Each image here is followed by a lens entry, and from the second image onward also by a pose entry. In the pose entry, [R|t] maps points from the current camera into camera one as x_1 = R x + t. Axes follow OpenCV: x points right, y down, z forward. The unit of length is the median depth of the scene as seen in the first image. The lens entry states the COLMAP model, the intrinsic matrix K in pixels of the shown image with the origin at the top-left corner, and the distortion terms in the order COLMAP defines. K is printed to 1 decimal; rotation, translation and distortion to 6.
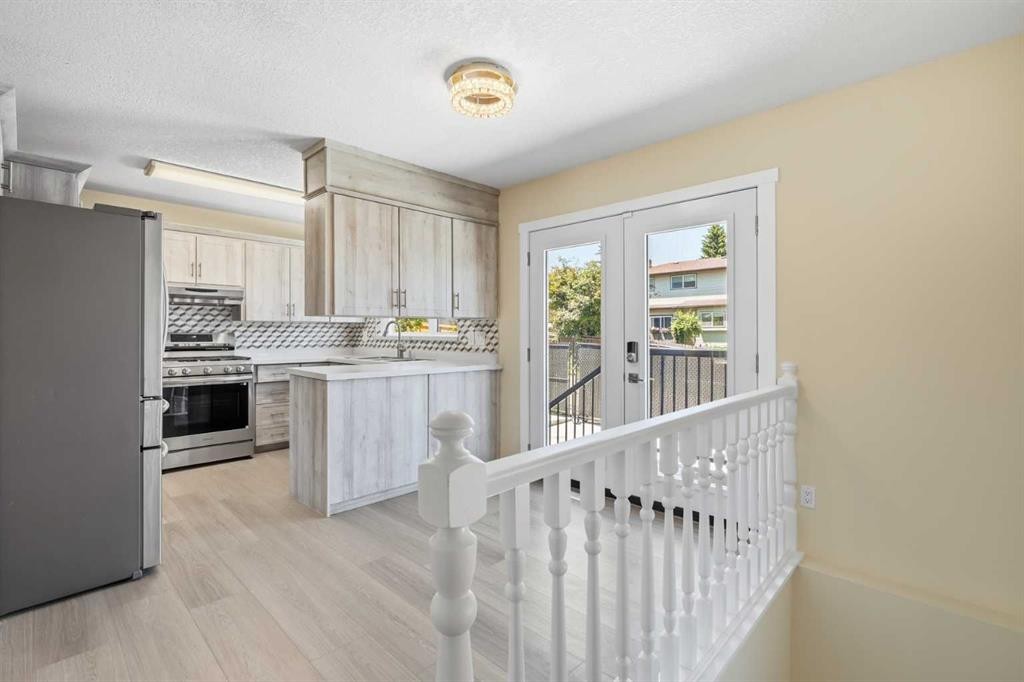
lens RADIAL K [[470.7, 0, 512.3], [0, 470.7, 333.6], [0, 0, 1]] dist [-0.003724, -0.000022]
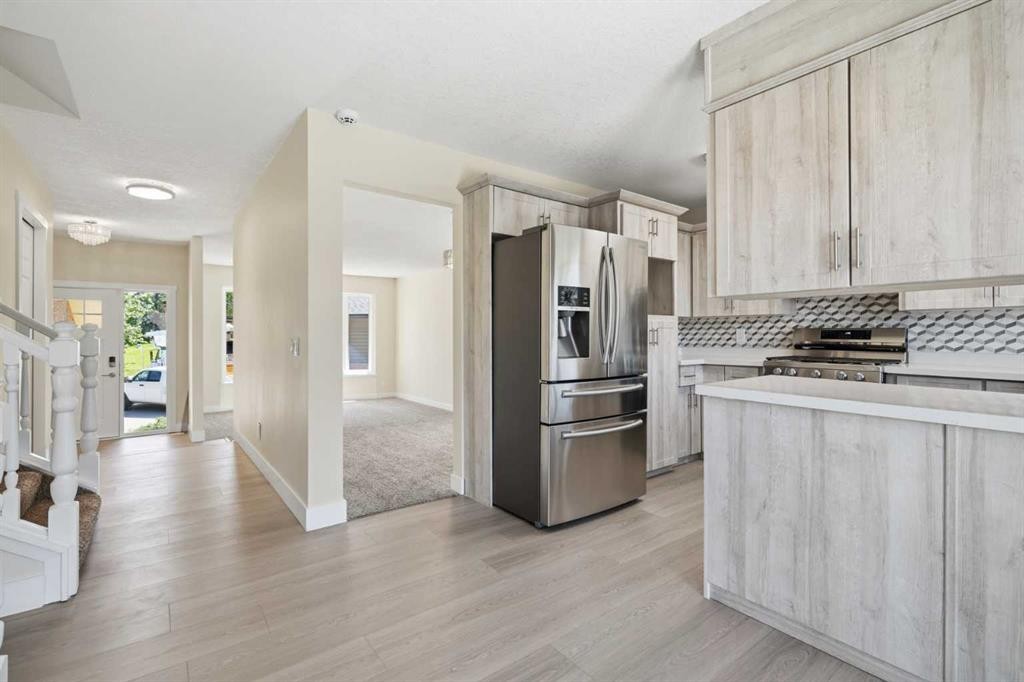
lens RADIAL K [[470.7, 0, 512.3], [0, 470.7, 333.6], [0, 0, 1]] dist [-0.003724, -0.000022]
pose [[-0.147672, 0.000407, -0.989036, 0.203933], [-0.000758, 1.000000, 0.000525, 0.007508], [0.989036, 0.000827, -0.147671, 0.537511]]
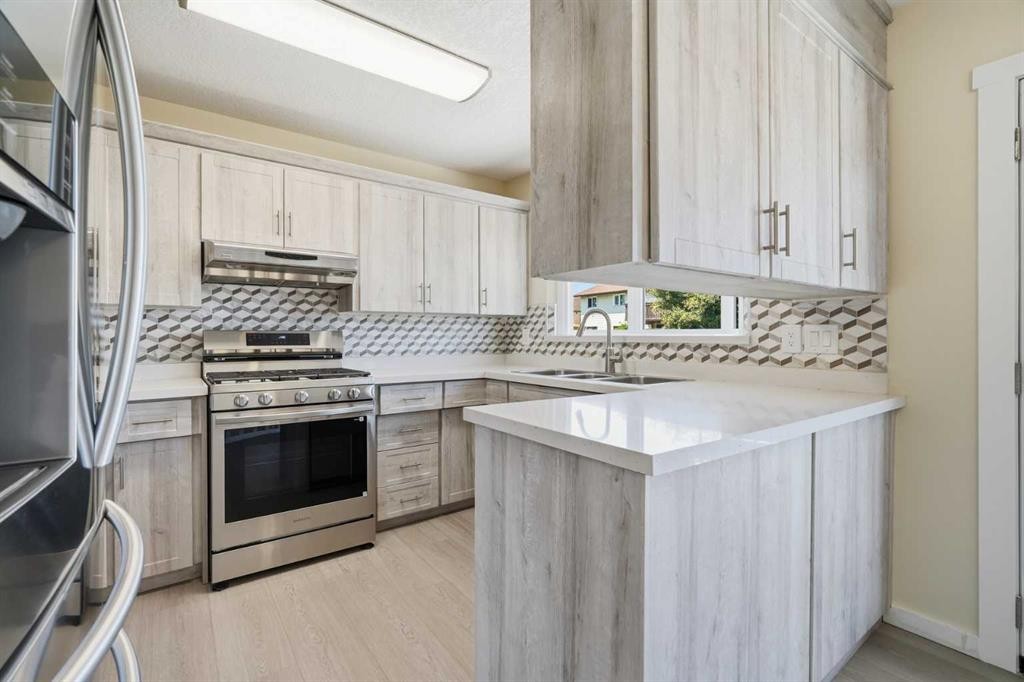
lens RADIAL K [[470.7, 0, 512.3], [0, 470.7, 333.6], [0, 0, 1]] dist [-0.003724, -0.000022]
pose [[0.986364, -0.003386, -0.164545, -0.274910], [0.002434, 0.999979, -0.005990, 0.006388], [0.164562, 0.005508, 0.986351, 0.435803]]
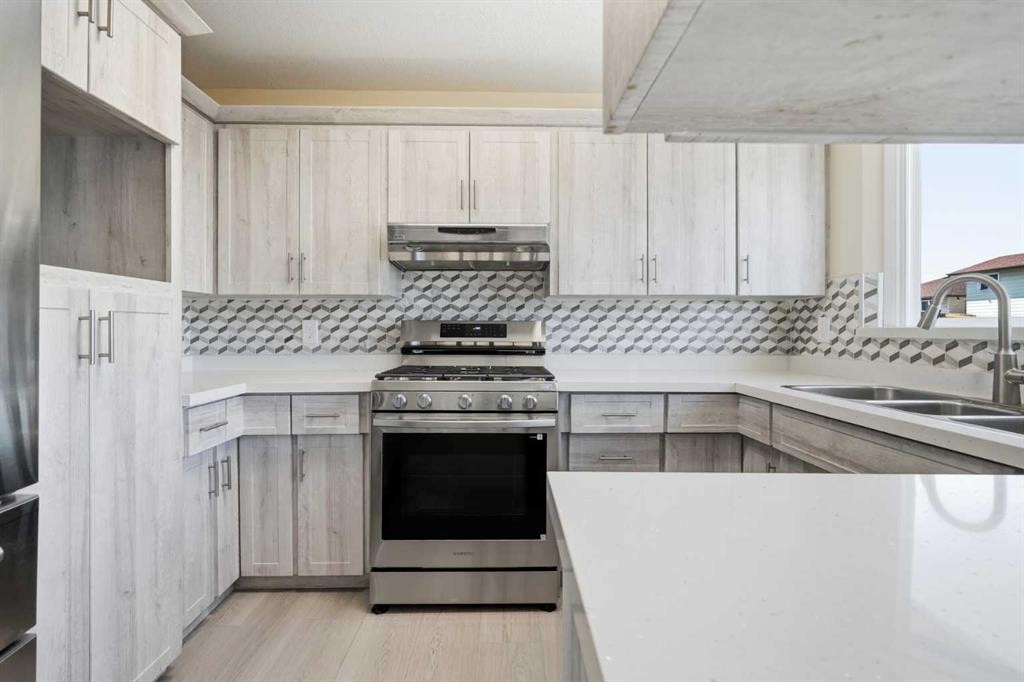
lens RADIAL K [[478.7, 0, 512.4], [0, 478.7, 329.7], [0, 0, 1]] dist [-0.009230, 0.000155]
pose [[0.709226, 0.002104, -0.704979, -0.260762], [-0.002615, 0.999997, 0.000354, 0.008114], [0.704977, 0.001592, 0.709229, 0.630528]]
